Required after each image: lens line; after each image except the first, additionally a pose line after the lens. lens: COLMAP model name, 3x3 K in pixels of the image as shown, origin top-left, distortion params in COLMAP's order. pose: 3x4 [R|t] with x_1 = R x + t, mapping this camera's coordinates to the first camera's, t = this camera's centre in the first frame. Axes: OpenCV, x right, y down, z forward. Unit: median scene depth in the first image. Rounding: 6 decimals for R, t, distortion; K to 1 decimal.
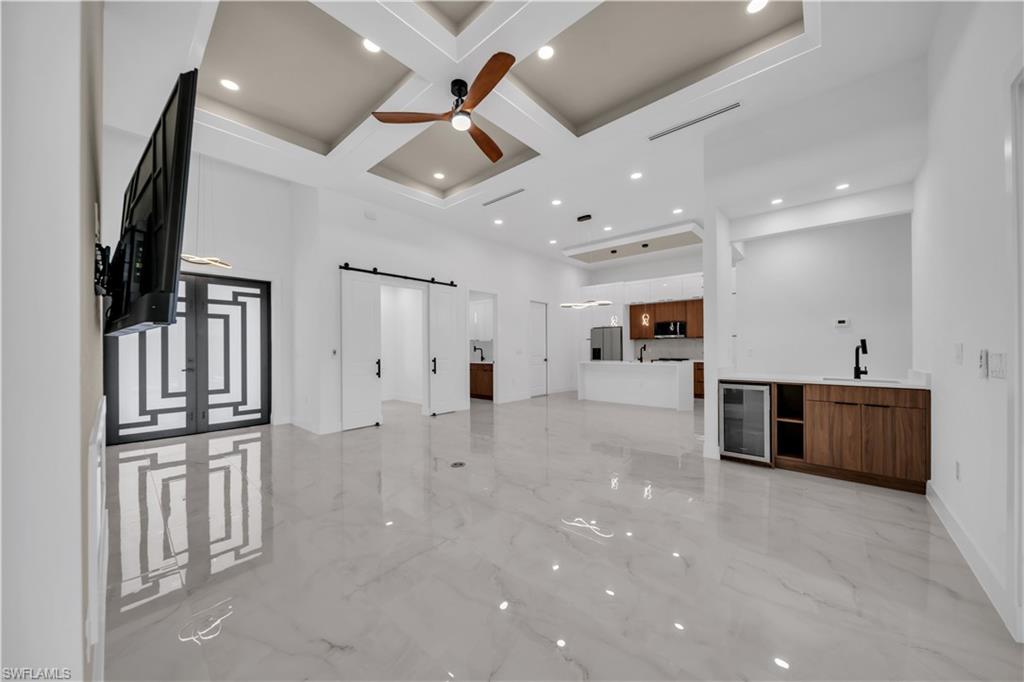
lens RADIAL K [[355.4, 0, 517.4], [0, 355.4, 347.5], [0, 0, 1]] dist [0.002107, -0.000618]
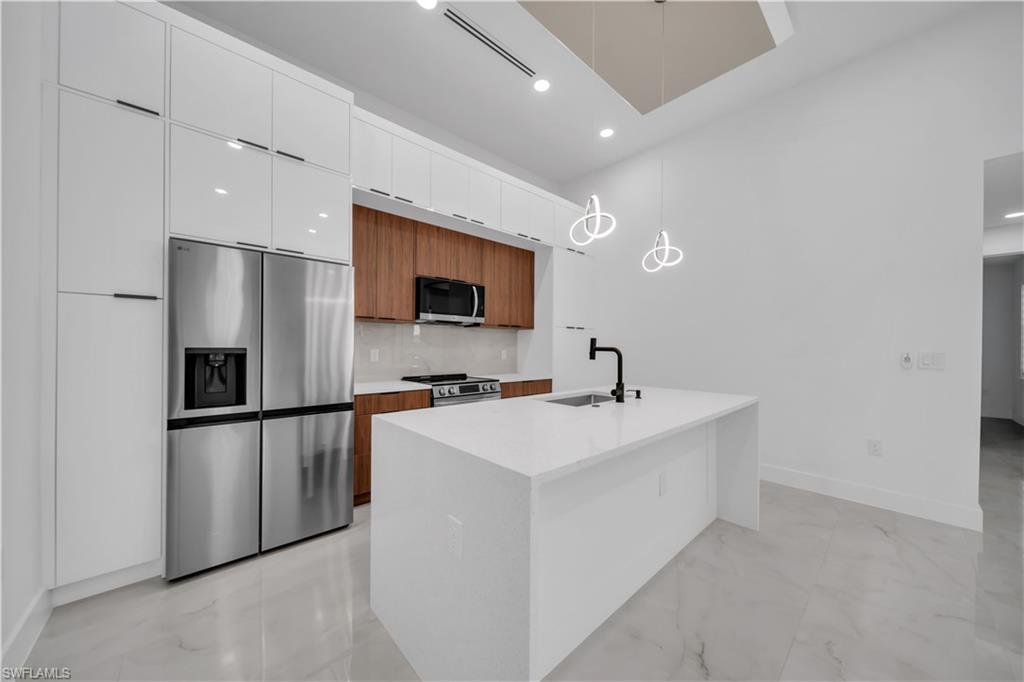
lens RADIAL K [[355.4, 0, 516.7], [0, 355.4, 348.0], [0, 0, 1]] dist [0.002107, -0.000618]
pose [[0.105921, 0.000550, 0.994374, 0.063970], [-0.011296, 0.999936, 0.000650, -0.000482], [-0.994310, -0.011301, 0.105920, 1.051502]]
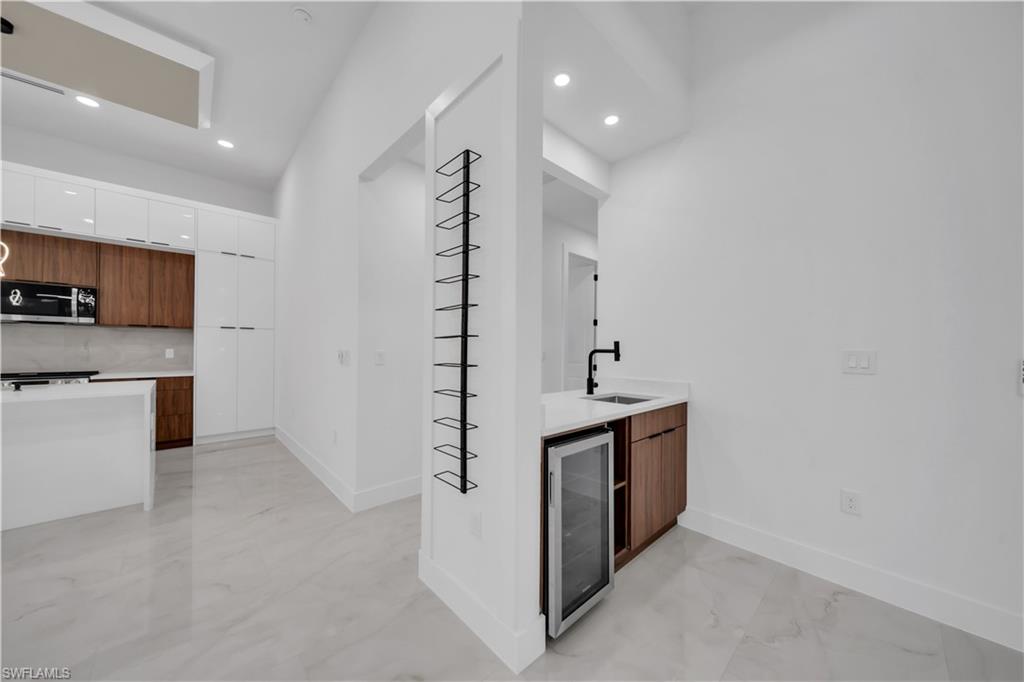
lens RADIAL K [[355.4, 0, 513.7], [0, 355.4, 345.5], [0, 0, 1]] dist [0.002107, -0.000618]
pose [[0.099935, 0.009677, 0.994947, 0.091403], [-0.009862, 0.999913, -0.008735, -0.002559], [-0.994945, -0.008939, 0.100022, 0.498341]]
